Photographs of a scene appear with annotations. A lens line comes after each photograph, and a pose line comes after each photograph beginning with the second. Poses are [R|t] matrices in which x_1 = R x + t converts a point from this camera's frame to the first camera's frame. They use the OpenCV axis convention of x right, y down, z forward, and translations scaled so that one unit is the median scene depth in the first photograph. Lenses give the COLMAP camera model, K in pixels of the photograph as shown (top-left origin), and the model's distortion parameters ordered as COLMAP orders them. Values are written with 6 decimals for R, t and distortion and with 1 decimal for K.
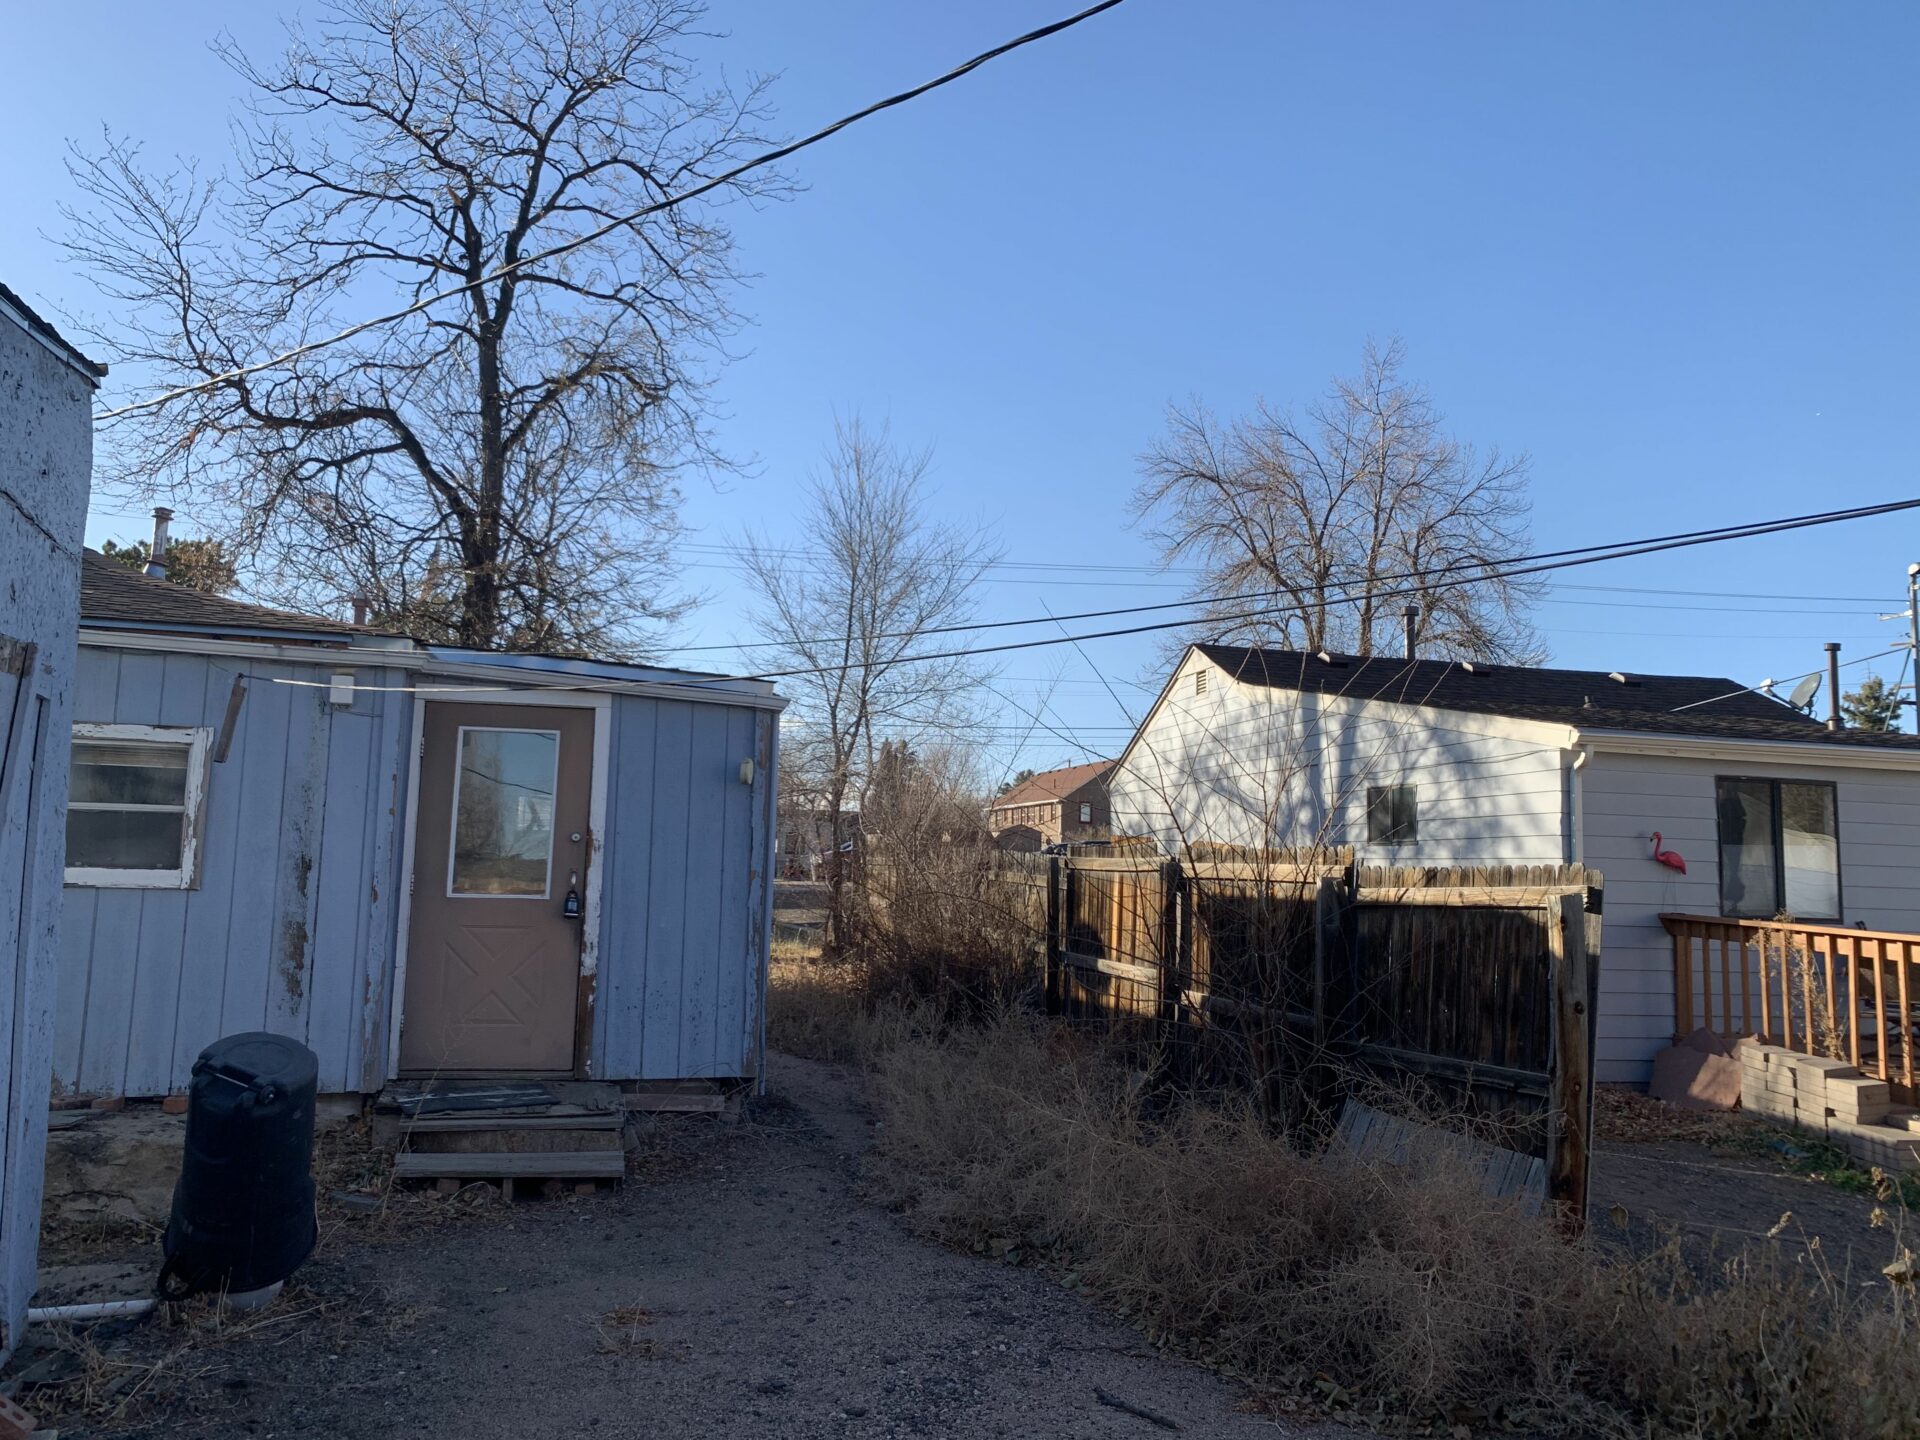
lens RADIAL K [[1471.7, 0, 960.0], [0, 1471.7, 720.0], [0, 0, 1]] dist [0.025528, -0.042767]
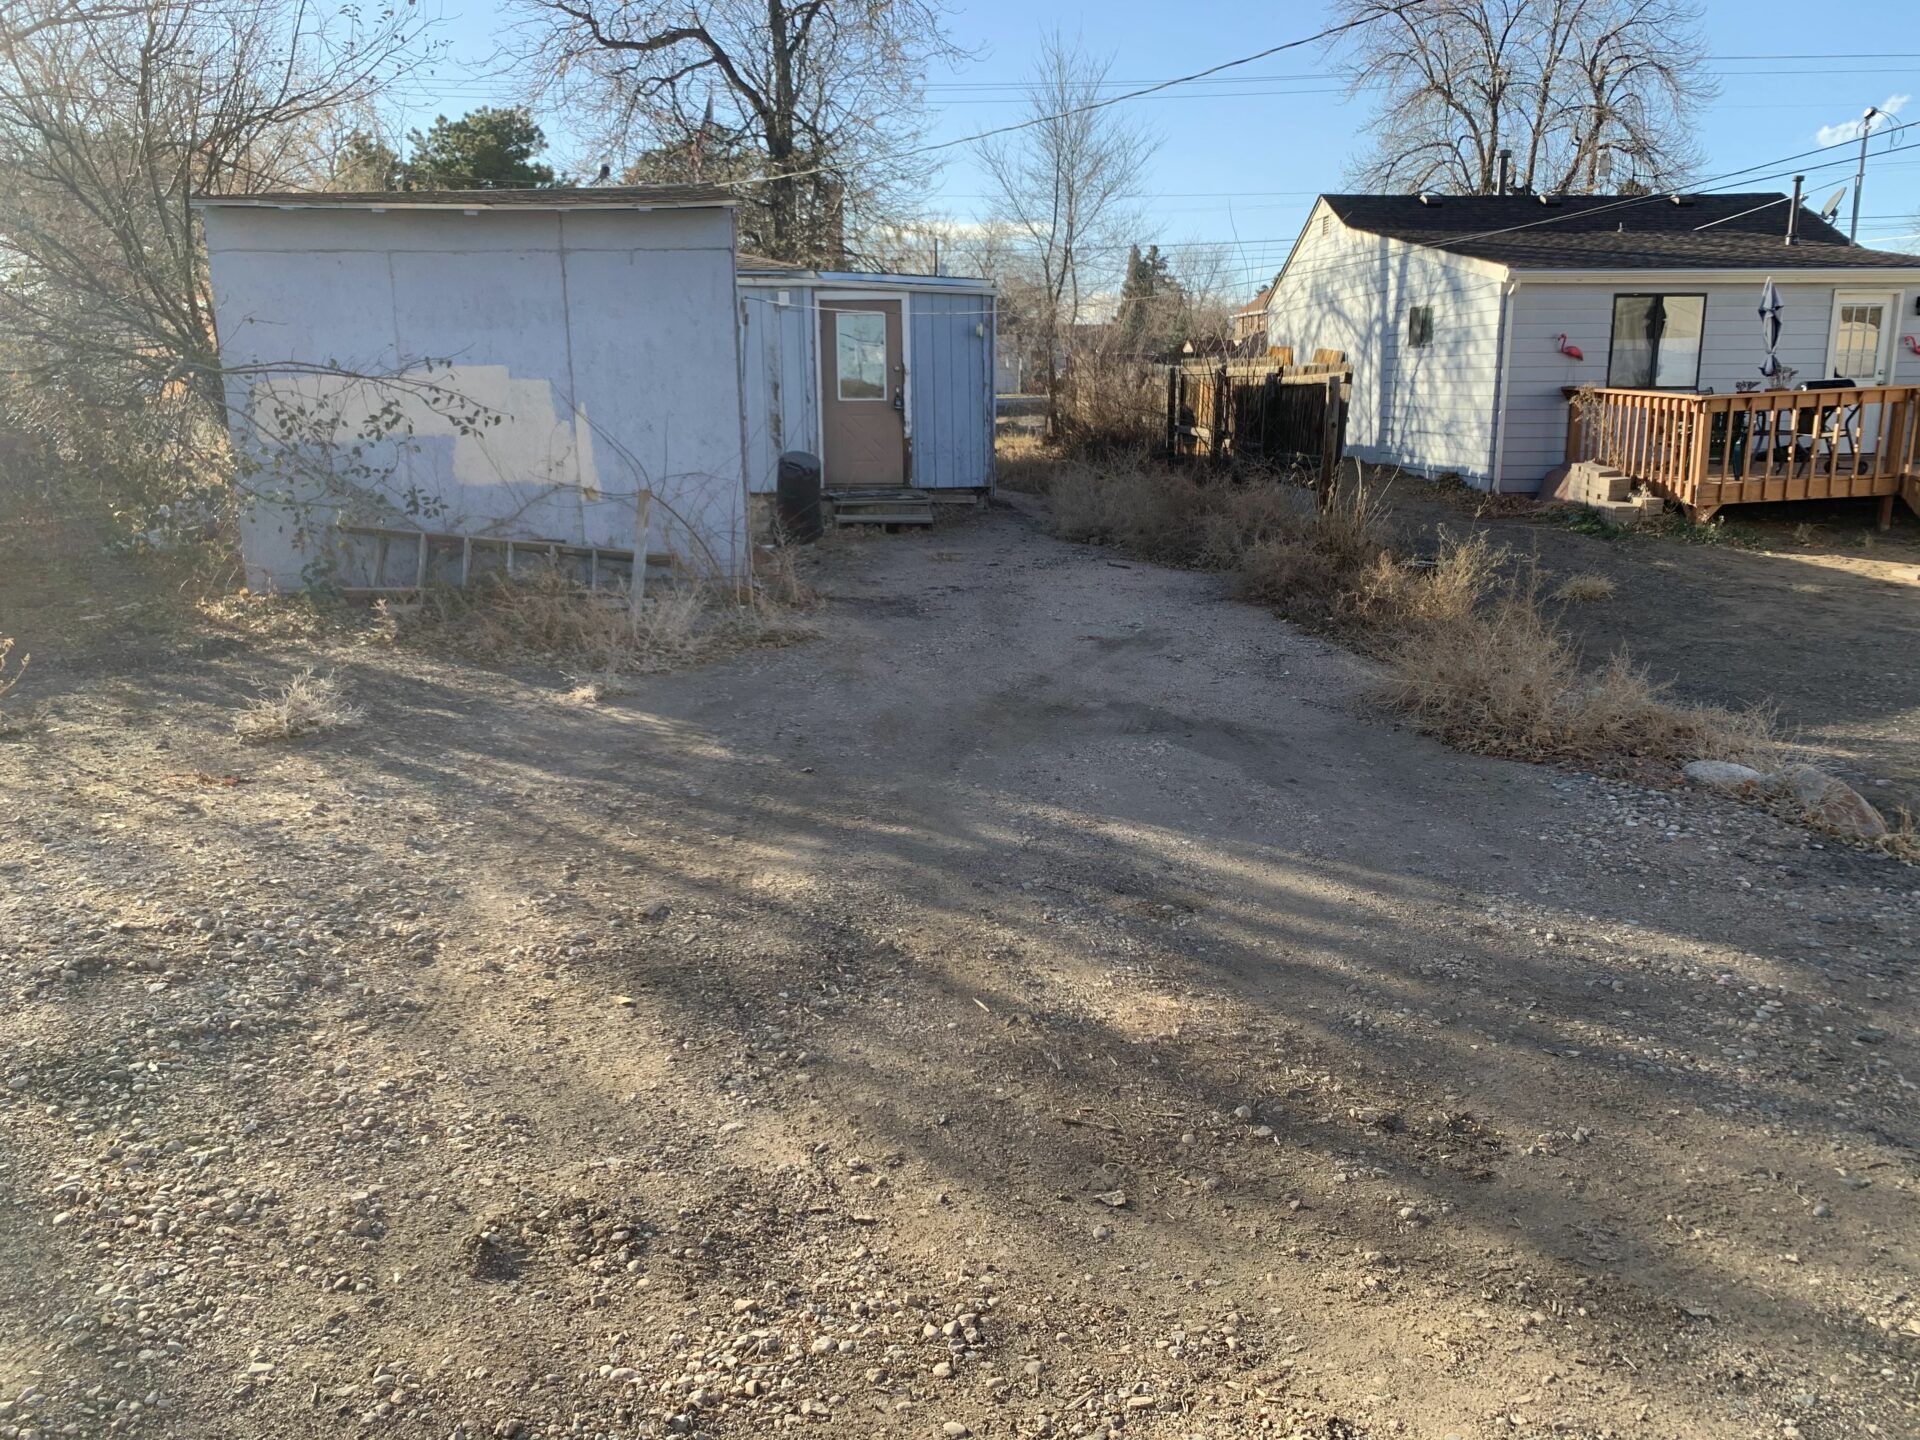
lens RADIAL K [[1471.7, 0, 960.0], [0, 1471.7, 720.0], [0, 0, 1]] dist [0.025528, -0.042767]
pose [[0.984233, 0.000988, -0.176873, 0.133434], [0.055497, 0.947761, 0.314117, -0.068487], [0.167943, -0.318980, 0.932763, -0.753889]]
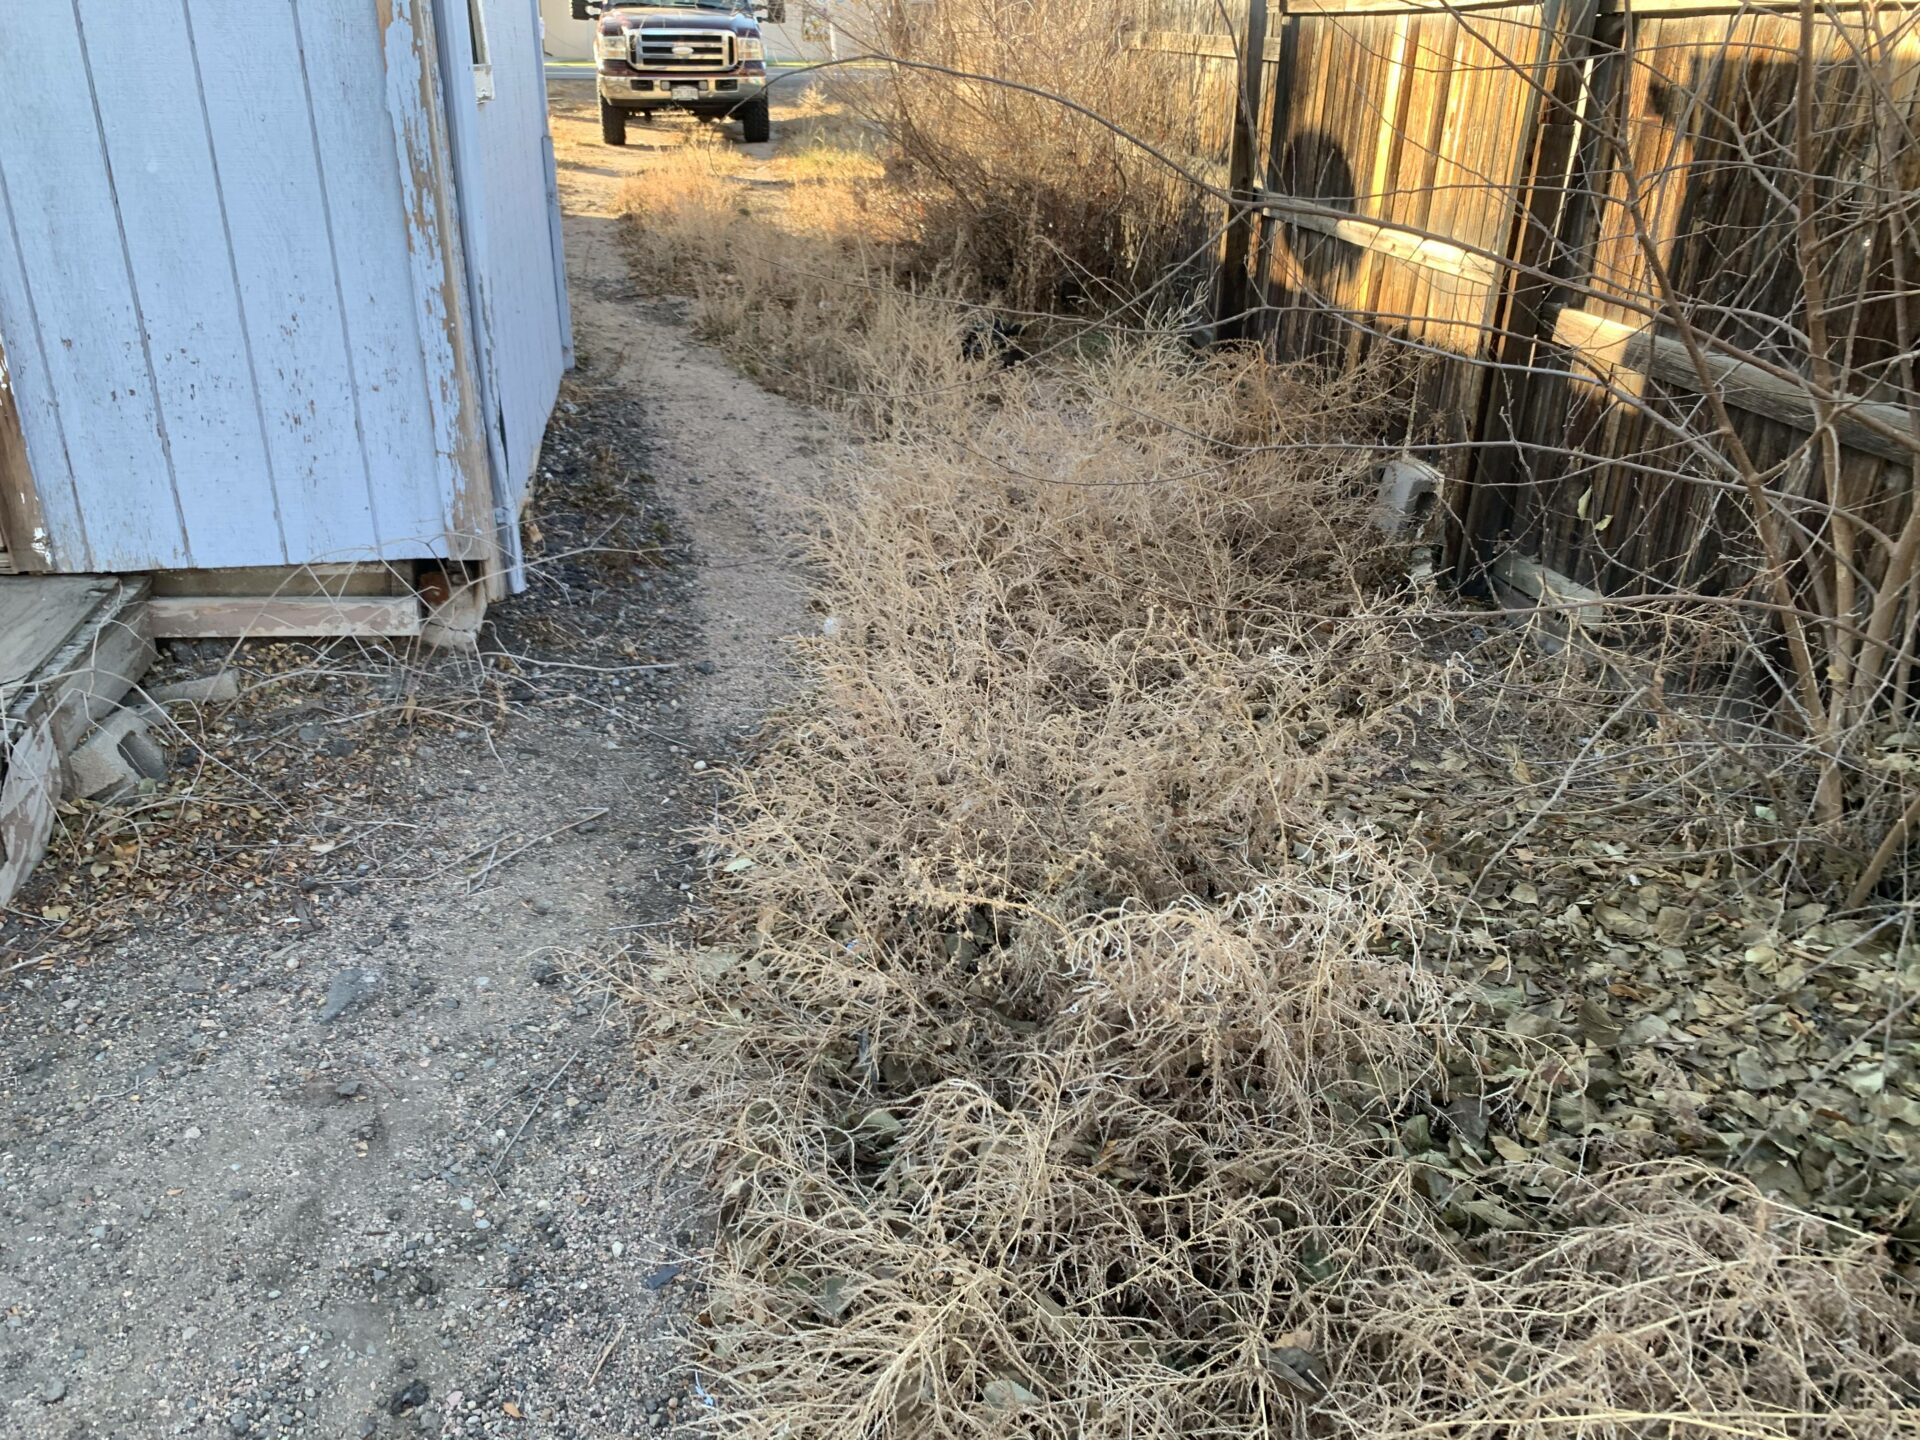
lens RADIAL K [[1485.2, 0, 955.3], [0, 1485.2, 638.5], [0, 0, 1]] dist [0.038780, -0.059321]
pose [[0.994362, 0.028730, -0.102076, 0.023050], [0.021203, 0.889292, 0.456848, 0.060598], [0.103901, -0.456437, 0.883669, 0.493108]]
